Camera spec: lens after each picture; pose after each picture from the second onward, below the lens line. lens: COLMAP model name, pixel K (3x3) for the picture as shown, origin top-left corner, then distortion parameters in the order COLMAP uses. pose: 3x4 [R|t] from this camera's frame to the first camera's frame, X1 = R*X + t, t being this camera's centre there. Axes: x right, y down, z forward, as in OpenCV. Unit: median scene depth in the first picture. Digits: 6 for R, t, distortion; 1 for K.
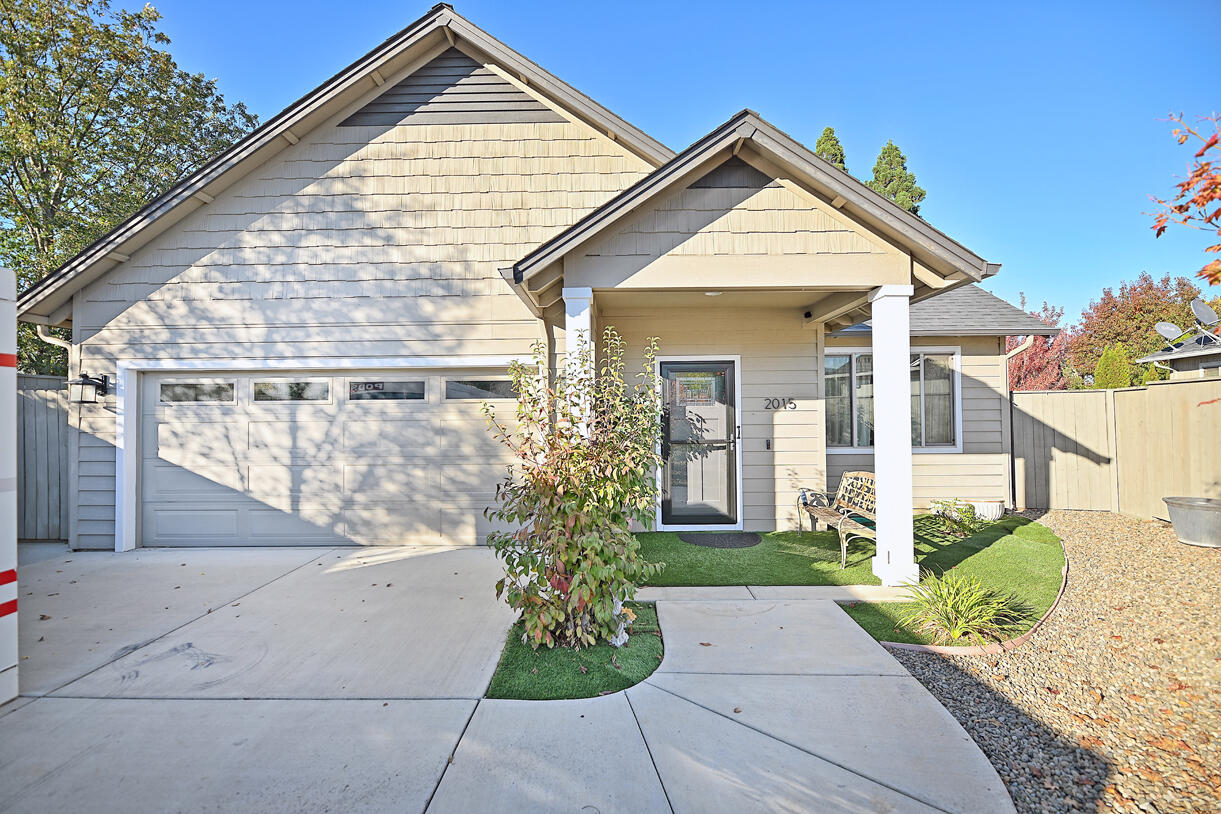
lens RADIAL K [[489.9, 0, 606.6], [0, 489.9, 409.1], [0, 0, 1]] dist [-0.000810, -0.001370]
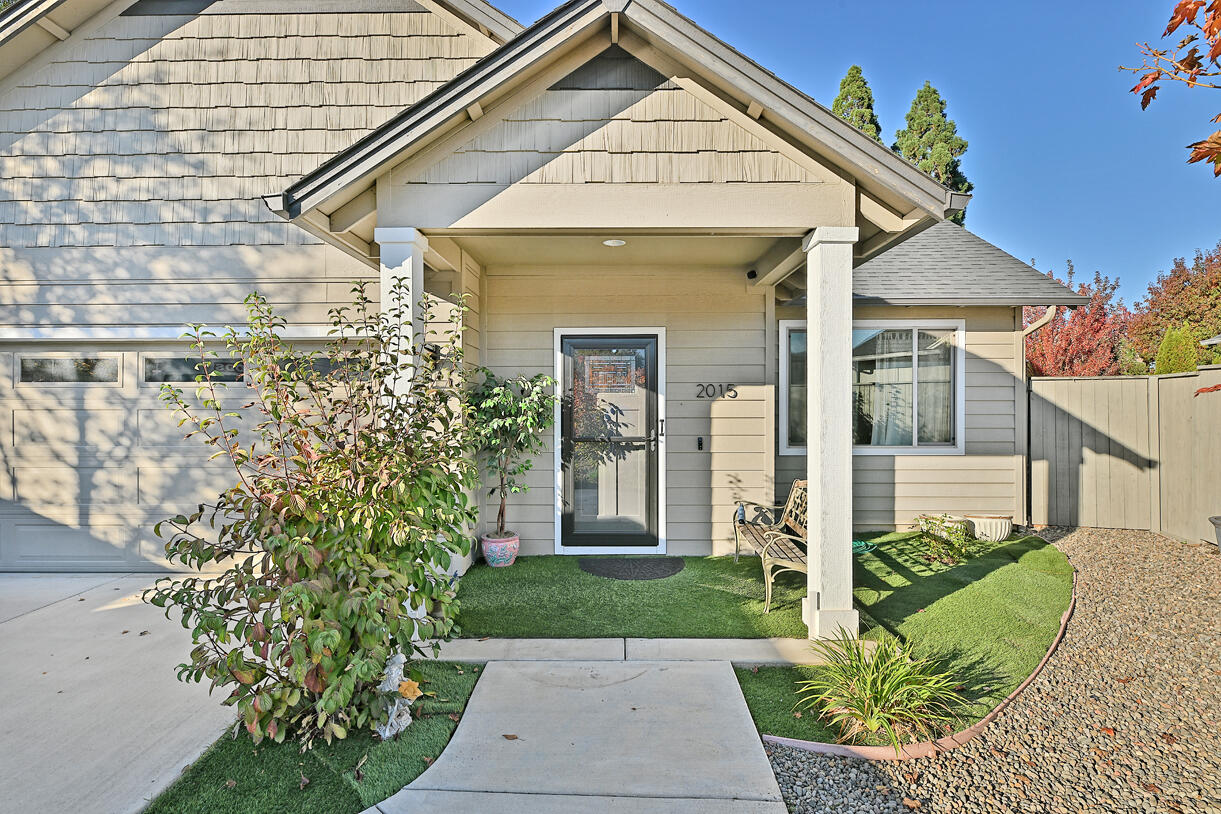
lens RADIAL K [[561.3, 0, 605.1], [0, 561.3, 408.8], [0, 0, 1]] dist [0.001961, -0.000913]
pose [[0.999973, 0.007293, 0.000957, 0.194489], [-0.007312, 0.999743, 0.021470, -0.000160], [-0.000800, -0.021476, 0.999769, 0.127424]]
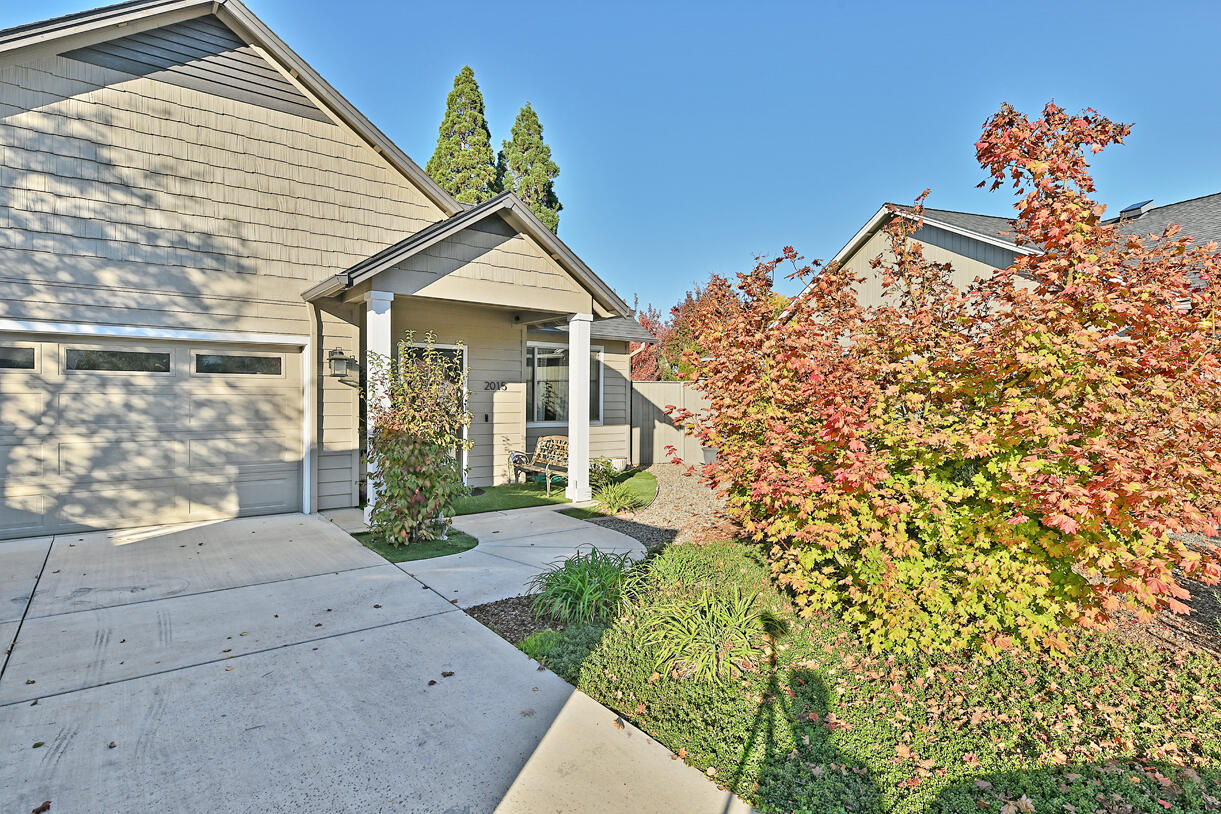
lens RADIAL K [[645.6, 0, 611.5], [0, 645.6, 402.9], [0, 0, 1]] dist [-0.001407, -0.001136]
pose [[0.777928, 0.009957, 0.628275, -0.503067], [-0.022940, 0.999658, 0.012561, 0.006230], [-0.627935, -0.024184, 0.777890, -0.533460]]
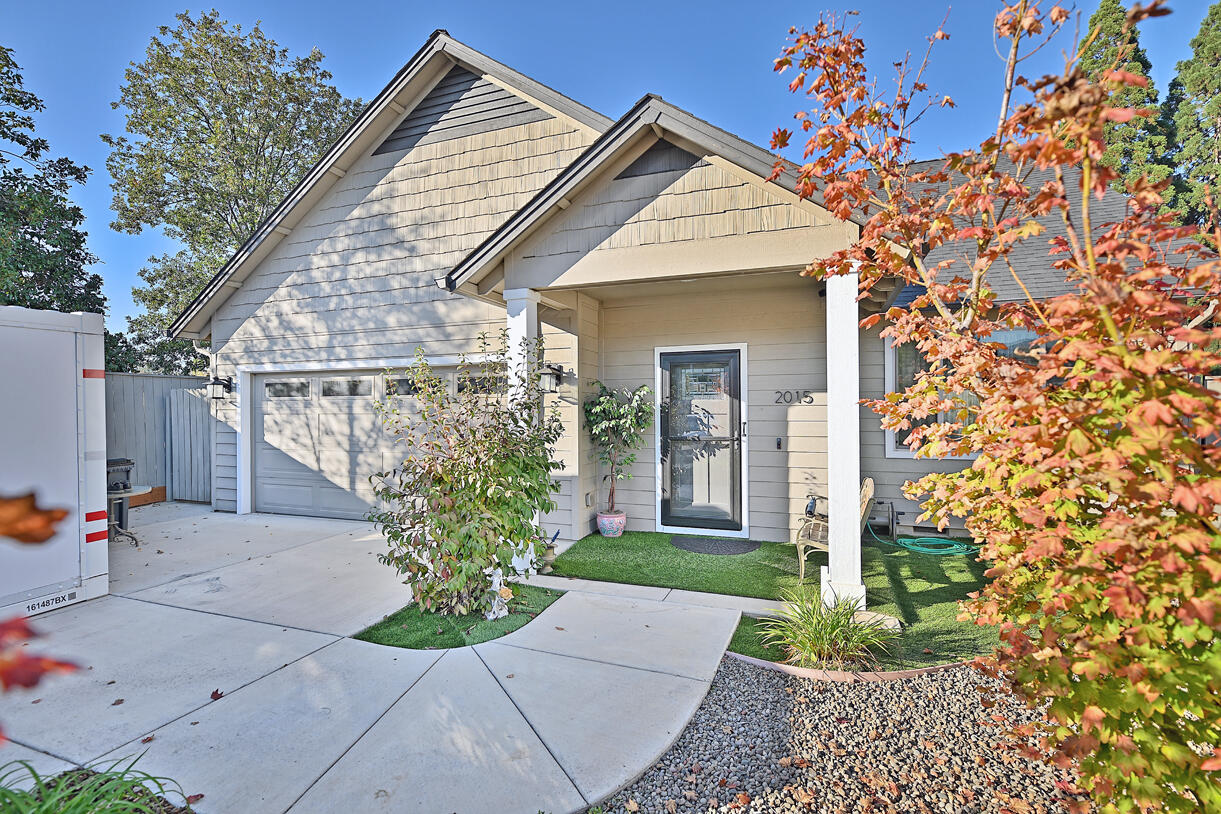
lens RADIAL K [[561.3, 0, 603.8], [0, 561.3, 409.5], [0, 0, 1]] dist [0.001961, -0.000913]
pose [[0.939856, 0.004390, -0.341544, 0.411402], [0.001561, 0.999852, 0.017148, -0.007122], [0.341568, -0.016650, 0.939710, -0.056789]]
